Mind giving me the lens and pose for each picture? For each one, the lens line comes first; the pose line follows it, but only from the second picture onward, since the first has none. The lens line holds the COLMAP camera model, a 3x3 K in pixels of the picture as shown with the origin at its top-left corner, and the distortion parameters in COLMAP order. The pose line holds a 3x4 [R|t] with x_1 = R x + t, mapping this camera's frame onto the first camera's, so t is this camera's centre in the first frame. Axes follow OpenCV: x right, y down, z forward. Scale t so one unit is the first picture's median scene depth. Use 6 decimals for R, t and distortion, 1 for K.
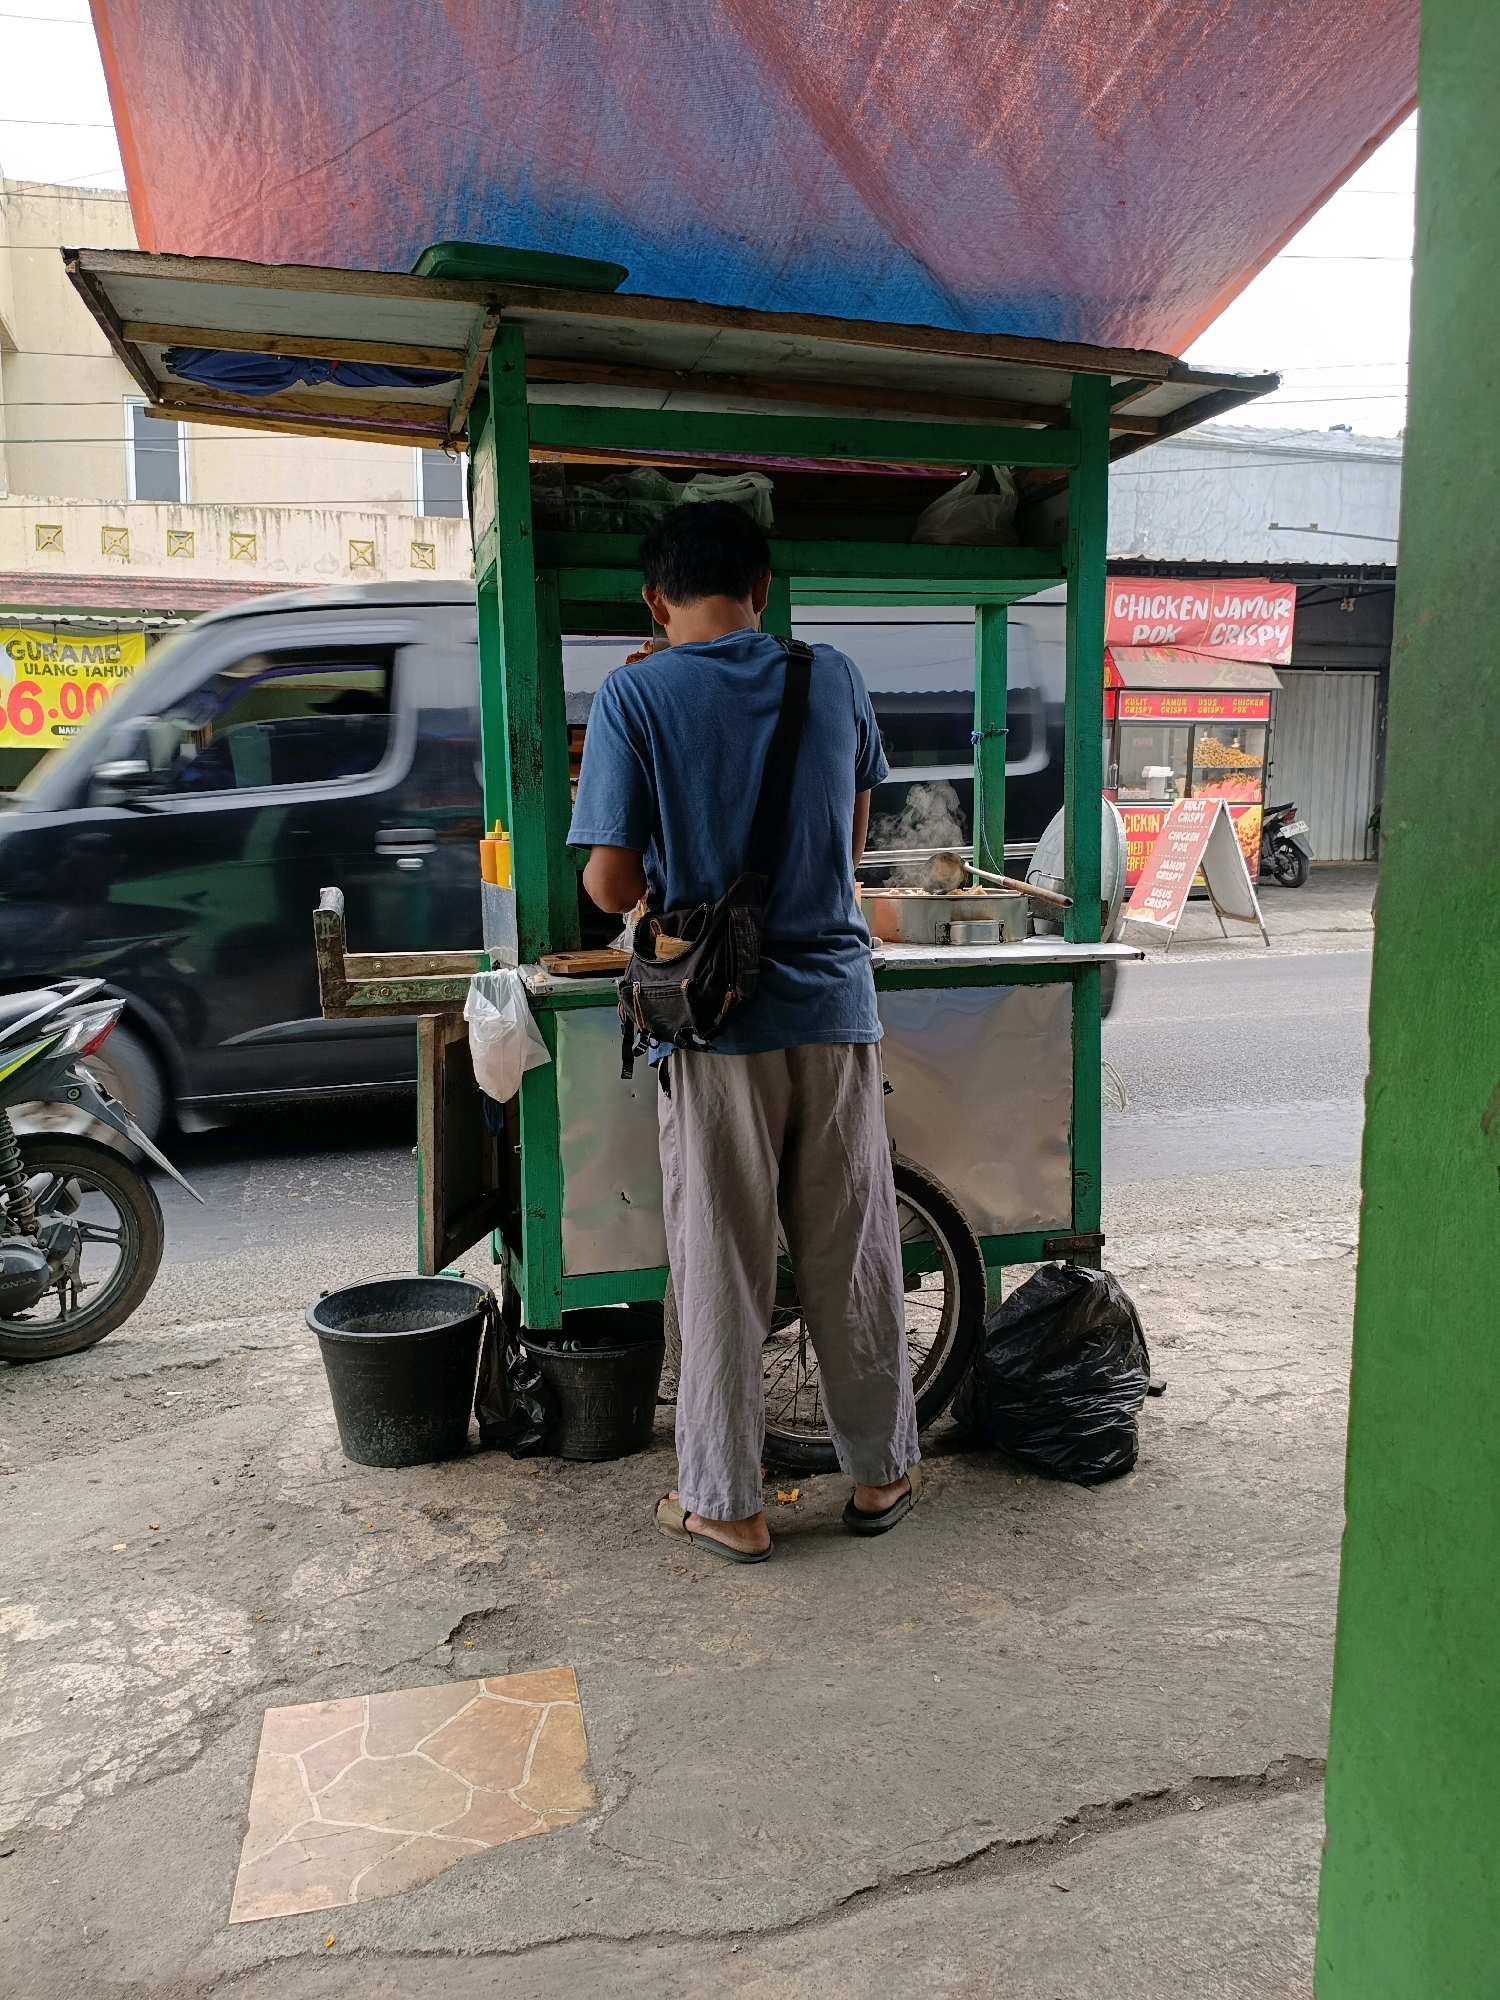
lens RADIAL K [[1527.9, 0, 750.5], [0, 1527.9, 1034.7], [0, 0, 1]] dist [0.068974, -0.153631]
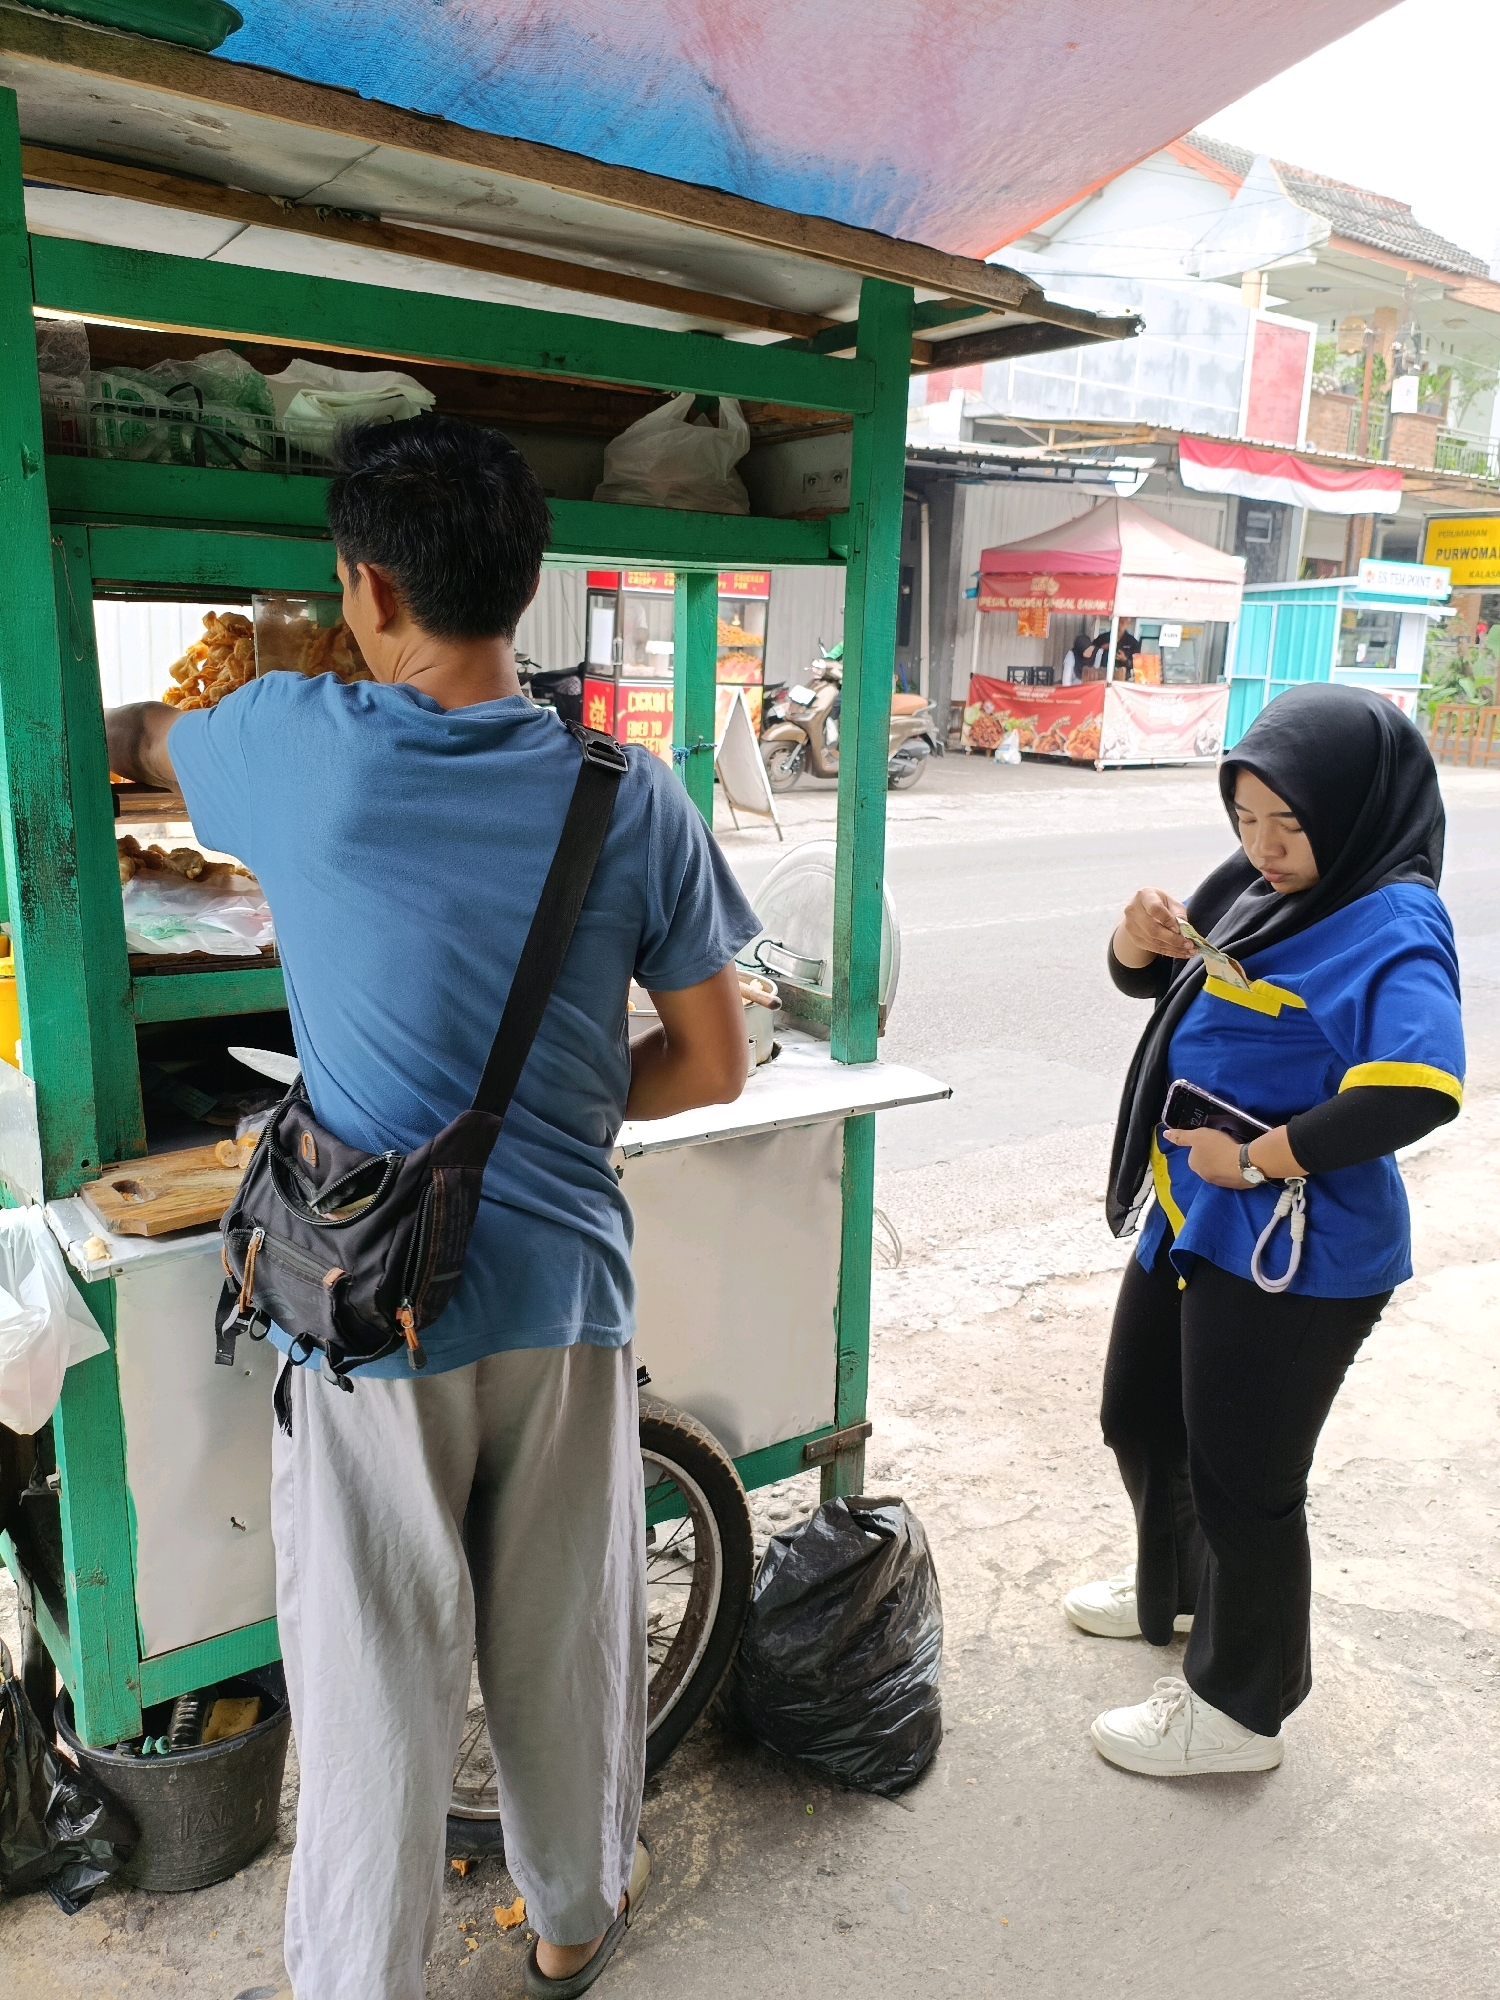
lens RADIAL K [[1540.5, 0, 750.0], [0, 1540.5, 1000.0], [0, 0, 1]] dist [0.021836, -0.057169]
pose [[0.937142, -0.040821, 0.346553, -0.093605], [0.011111, 0.996121, 0.087289, -0.161891], [-0.348772, -0.077951, 0.933960, 0.332556]]
